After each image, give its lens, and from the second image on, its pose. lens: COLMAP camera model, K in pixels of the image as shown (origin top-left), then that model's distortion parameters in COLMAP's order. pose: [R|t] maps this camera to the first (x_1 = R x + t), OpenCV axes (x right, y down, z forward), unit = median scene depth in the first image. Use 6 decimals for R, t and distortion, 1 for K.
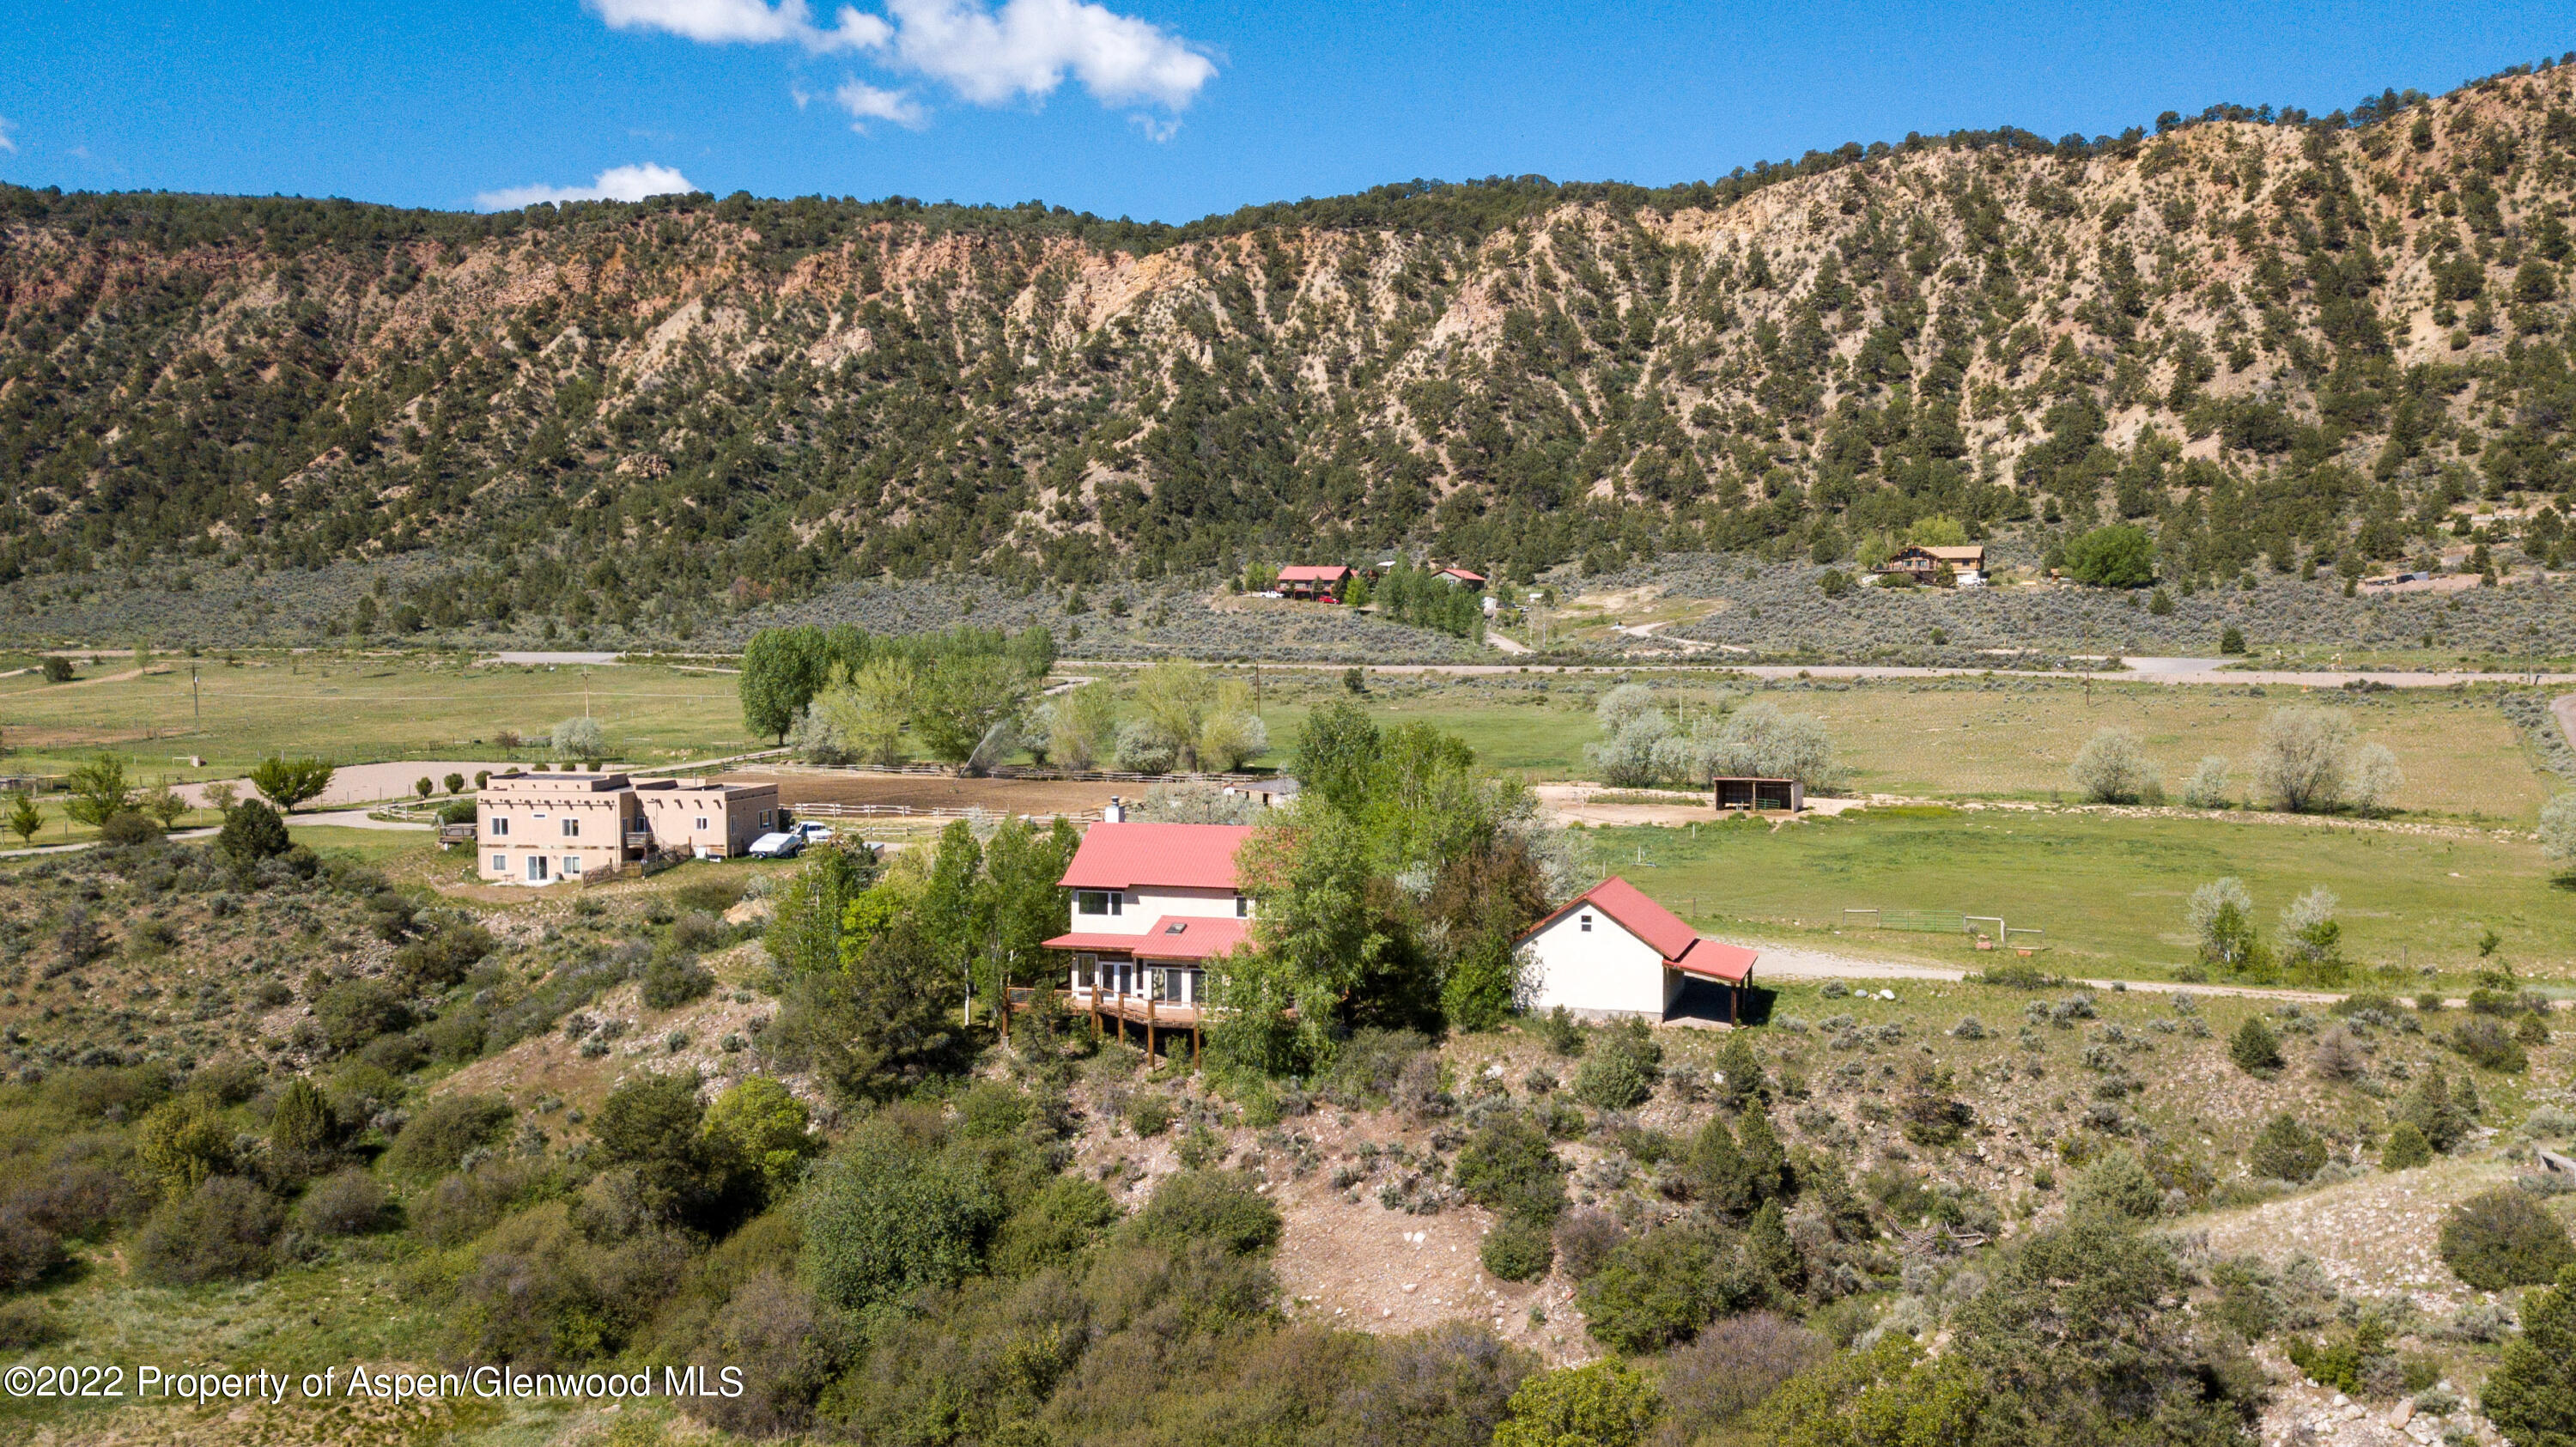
lens RADIAL K [[2149.4, 0, 1279.1], [0, 2149.4, 854.6], [0, 0, 1]] dist [0.040661, -0.099314]
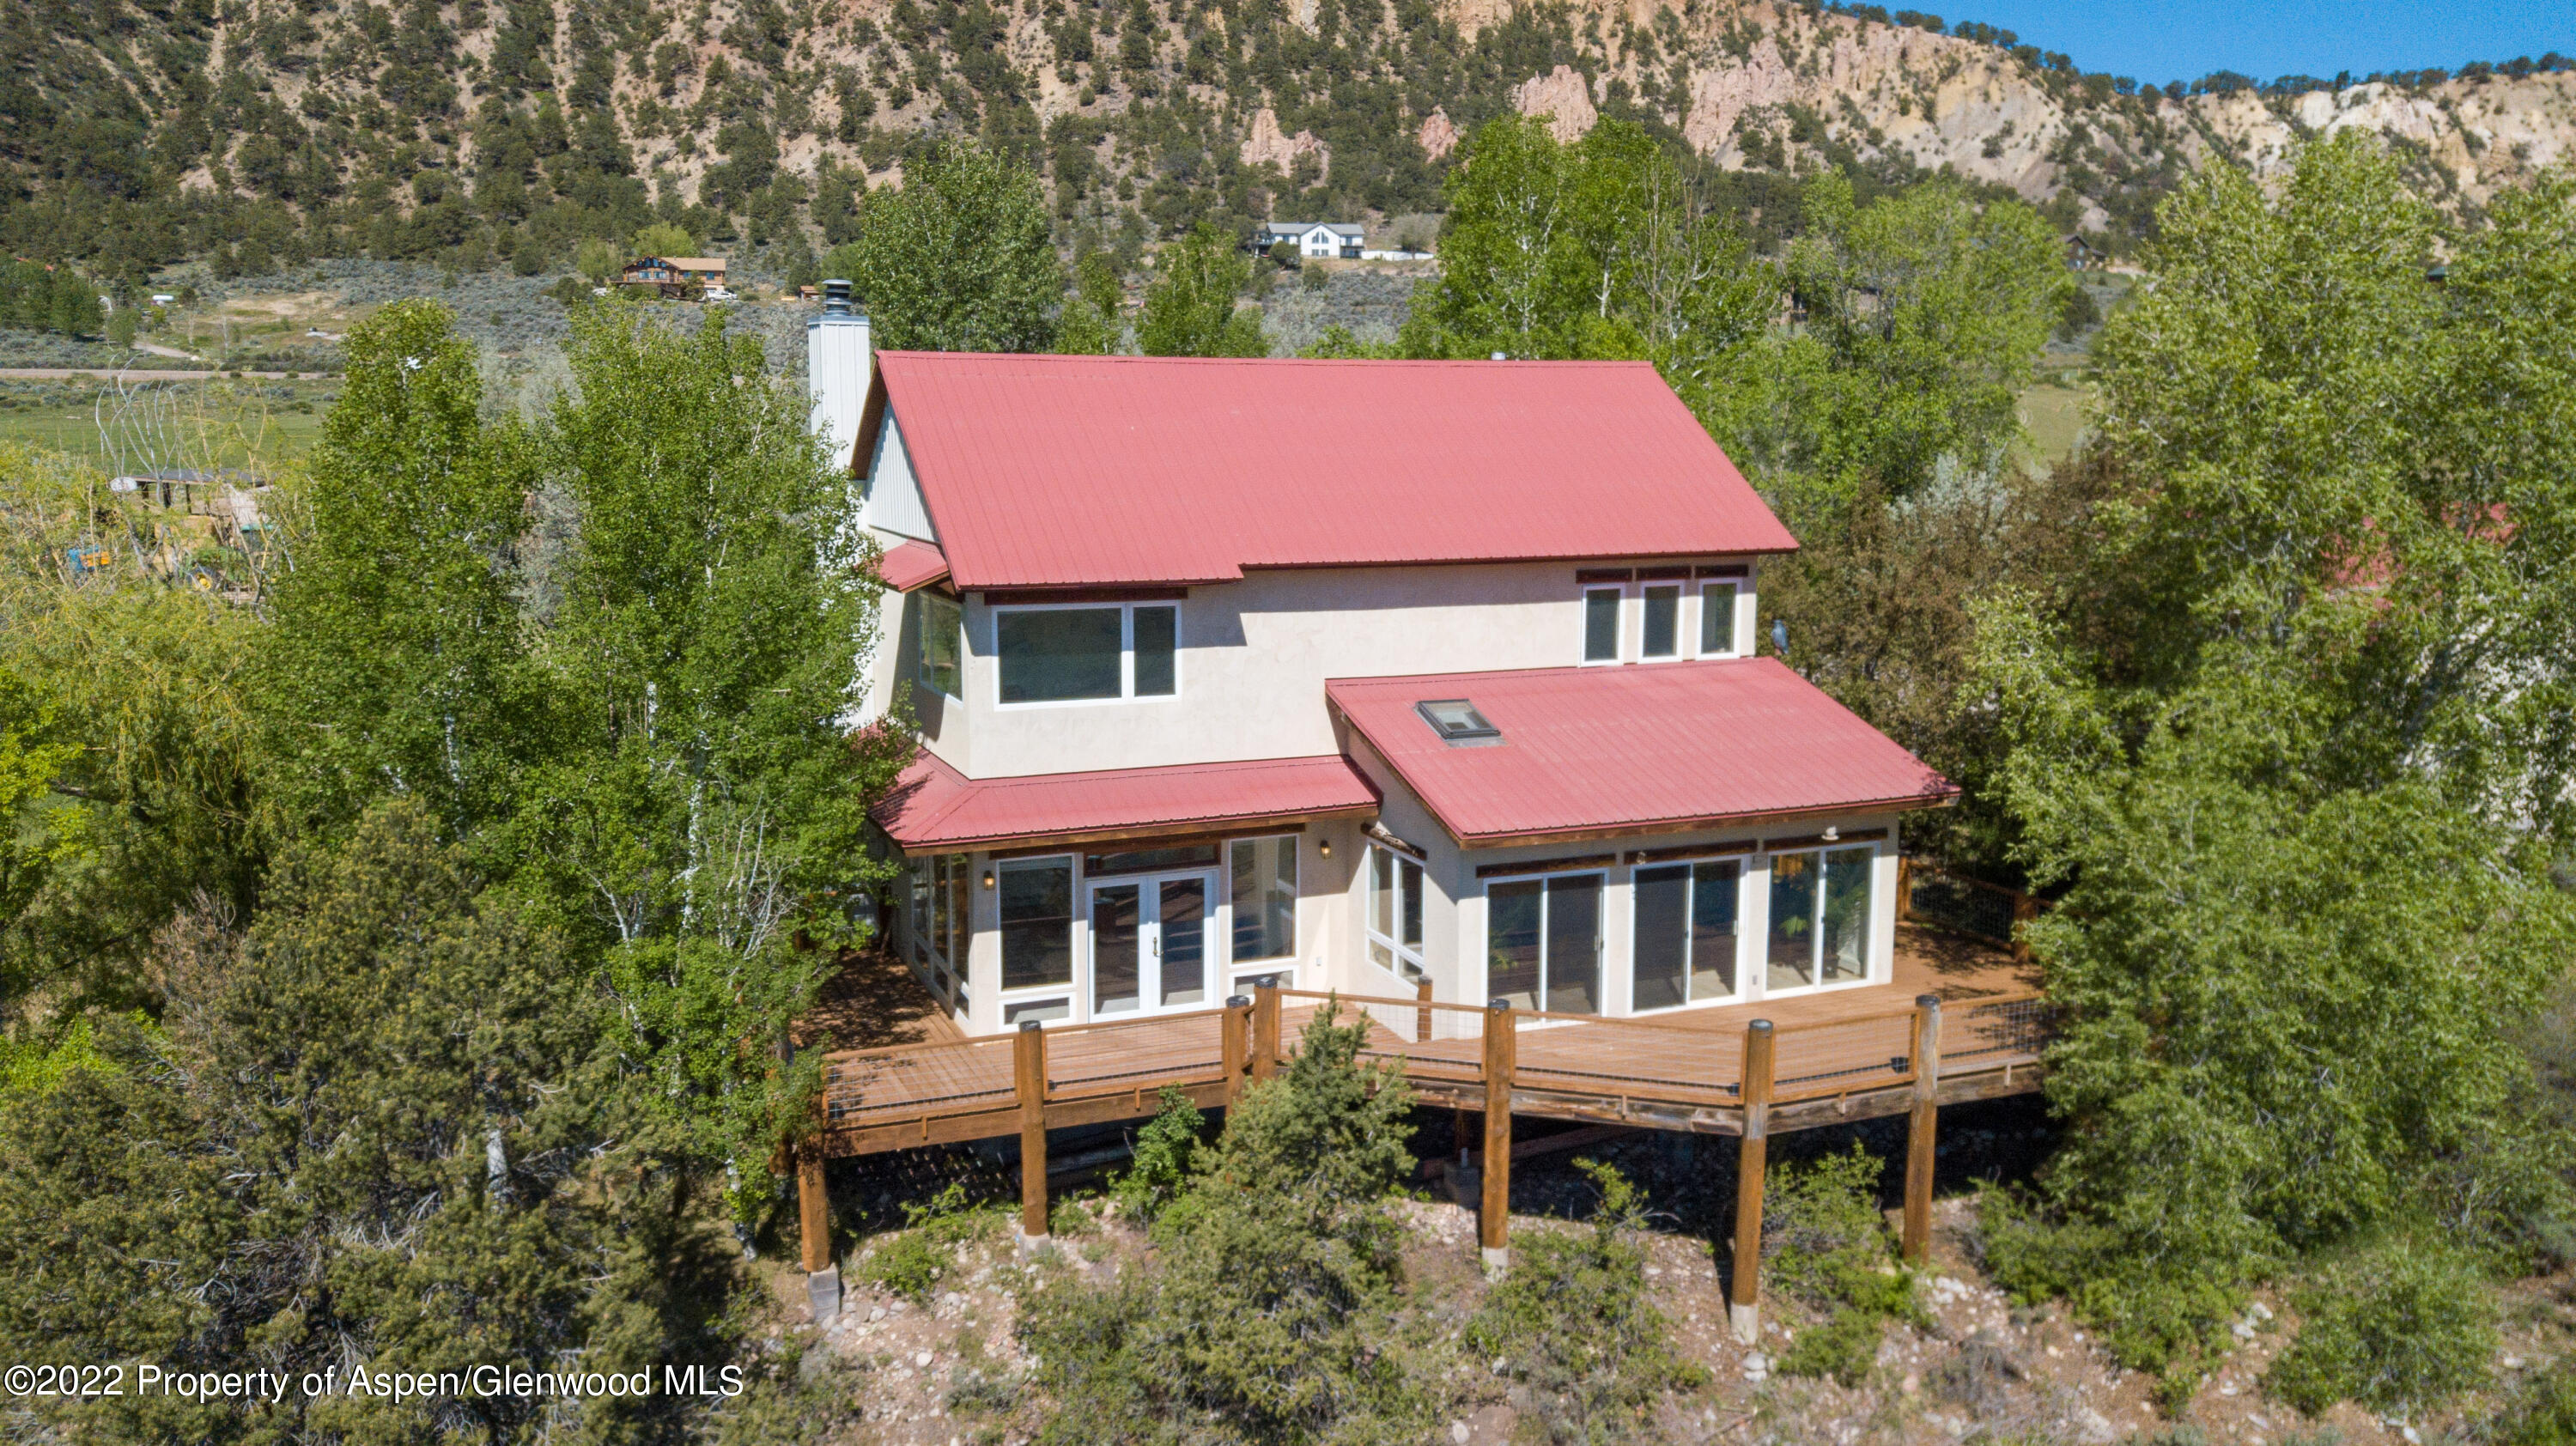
lens RADIAL K [[1990.8, 0, 1273.4], [0, 1990.8, 723.5], [0, 0, 1]] dist [0.003074, 0.005037]
pose [[0.759439, -0.097876, 0.643174, -0.038571], [0.064948, 0.995086, 0.074741, 0.002567], [-0.647329, -0.014988, 0.762064, 0.142466]]
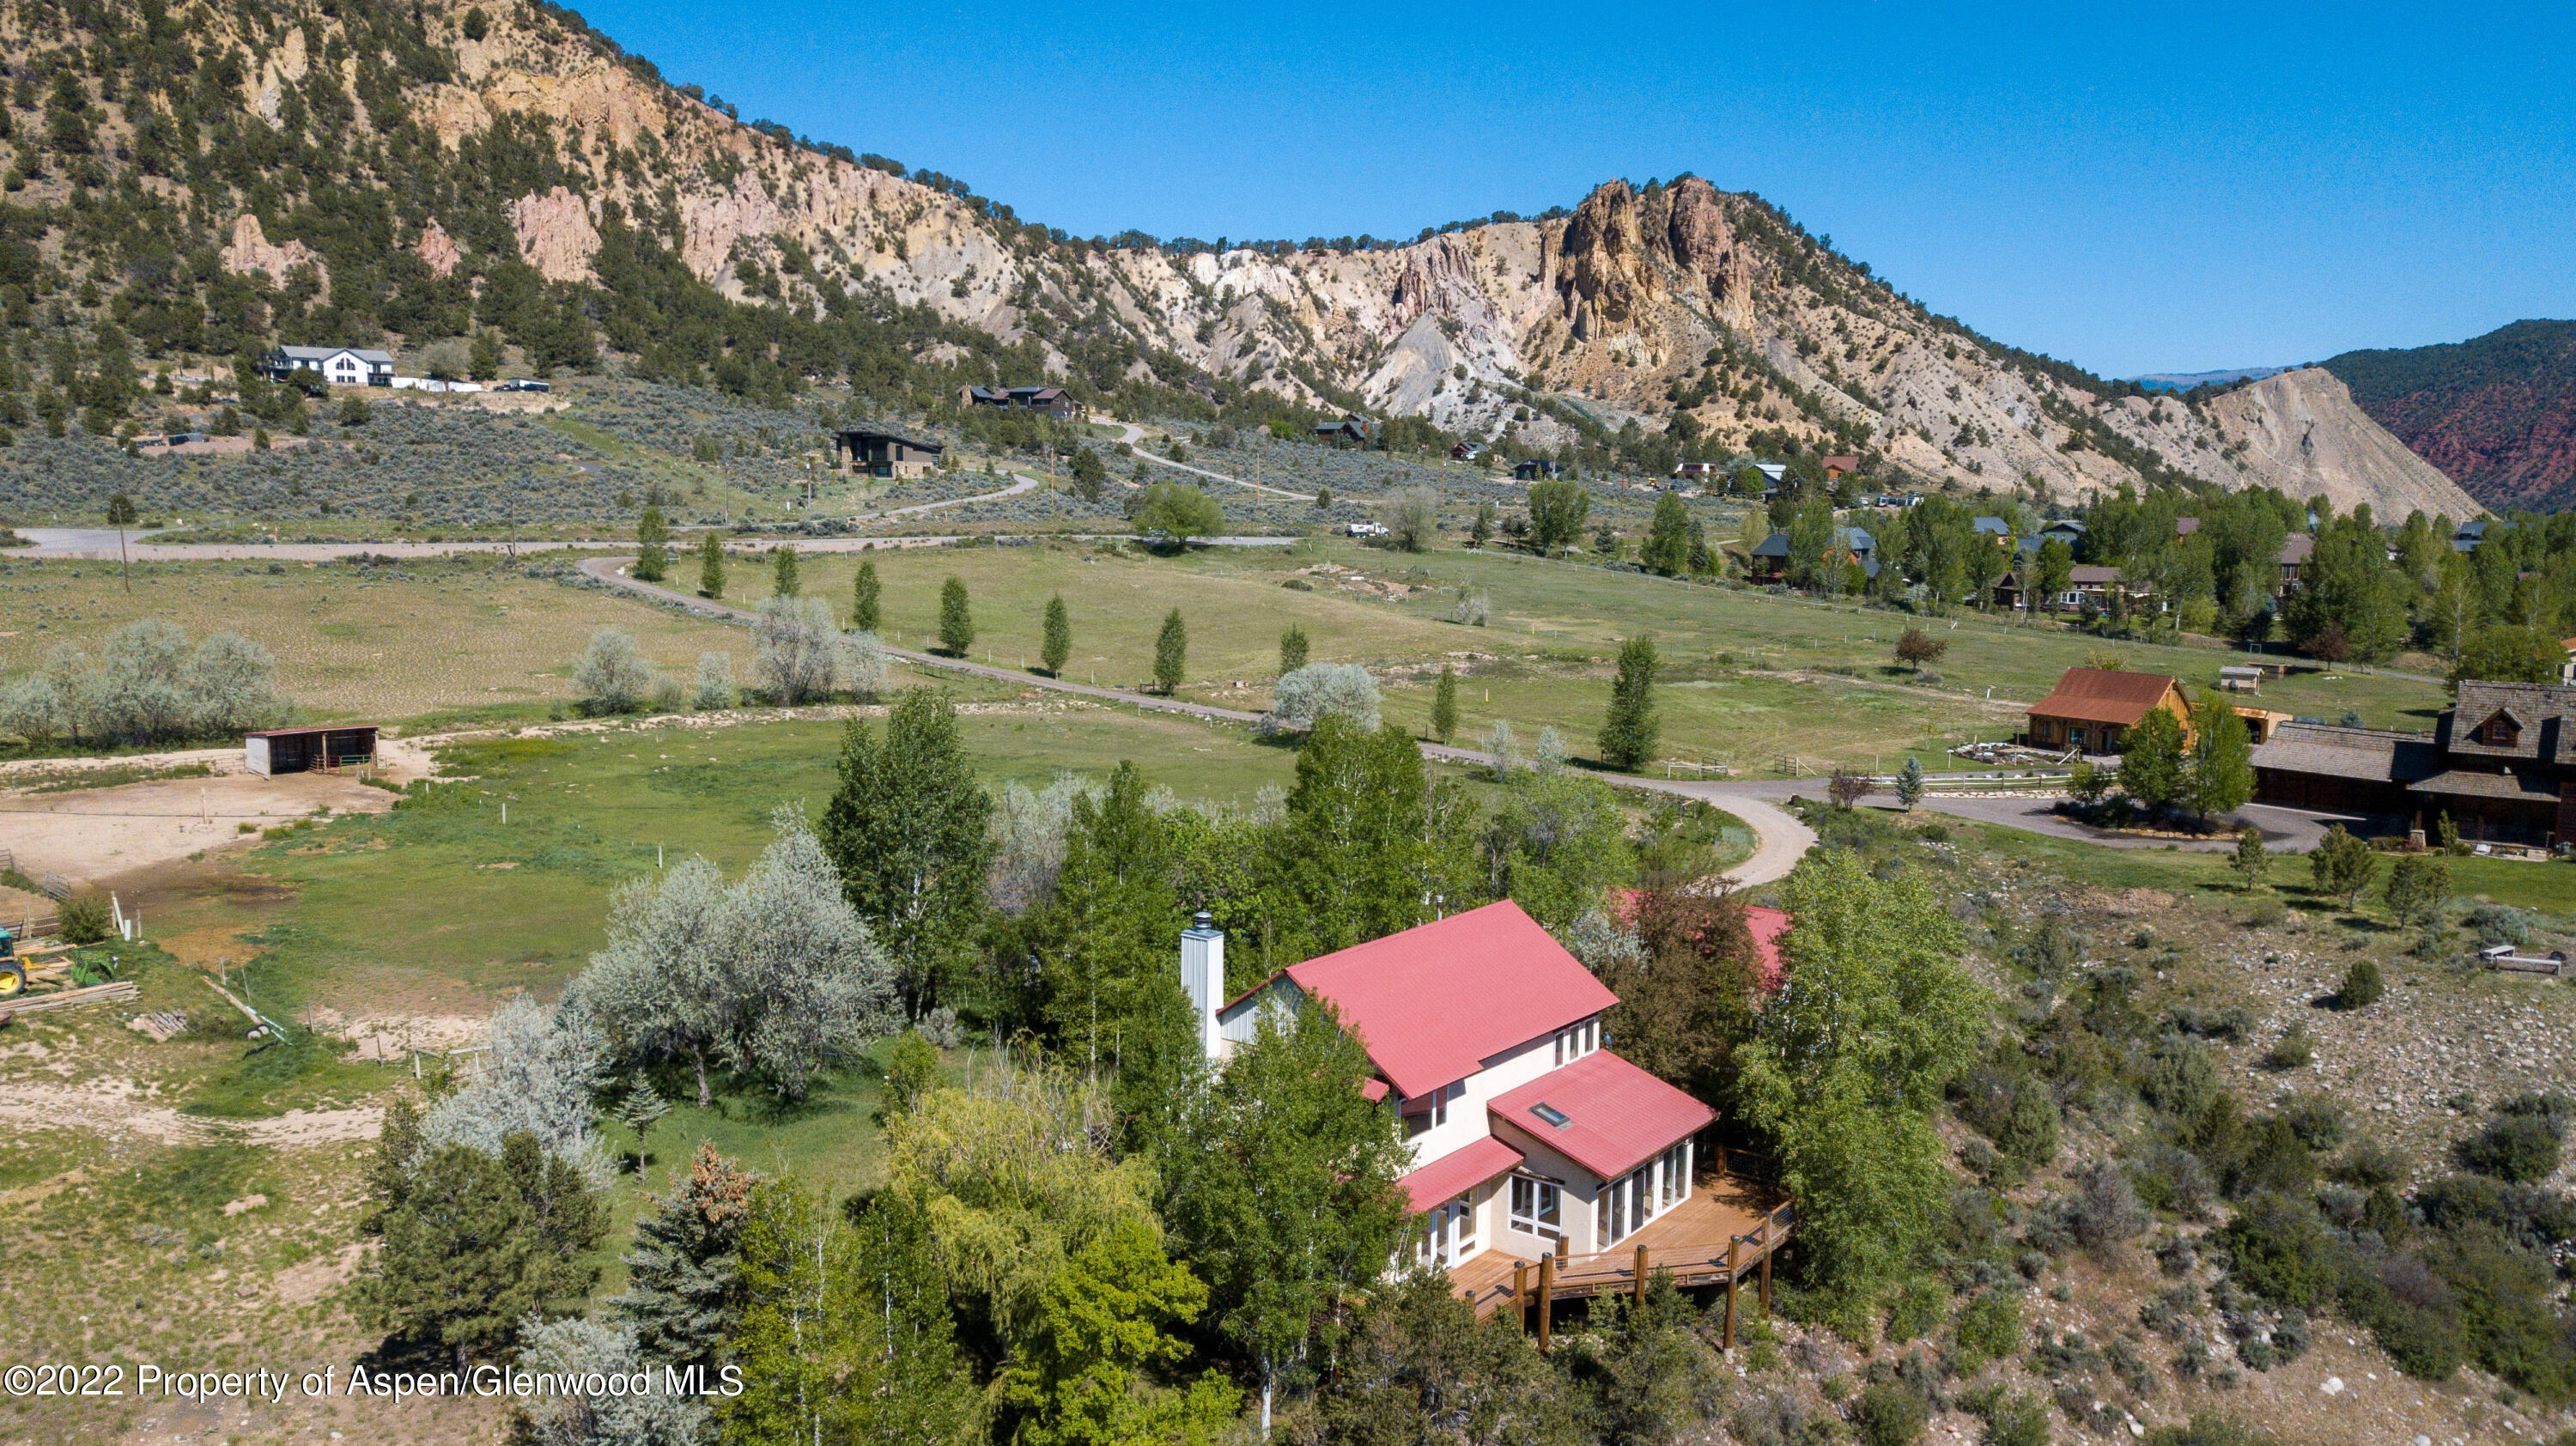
lens RADIAL K [[1970.3, 0, 1271.7], [0, 1970.3, 723.0], [0, 0, 1]] dist [0.022073, -0.004419]
pose [[0.326046, -0.109584, 0.938981, -0.099036], [0.086331, 0.992560, 0.085860, -0.021887], [-0.941404, 0.053069, 0.333081, 0.152306]]
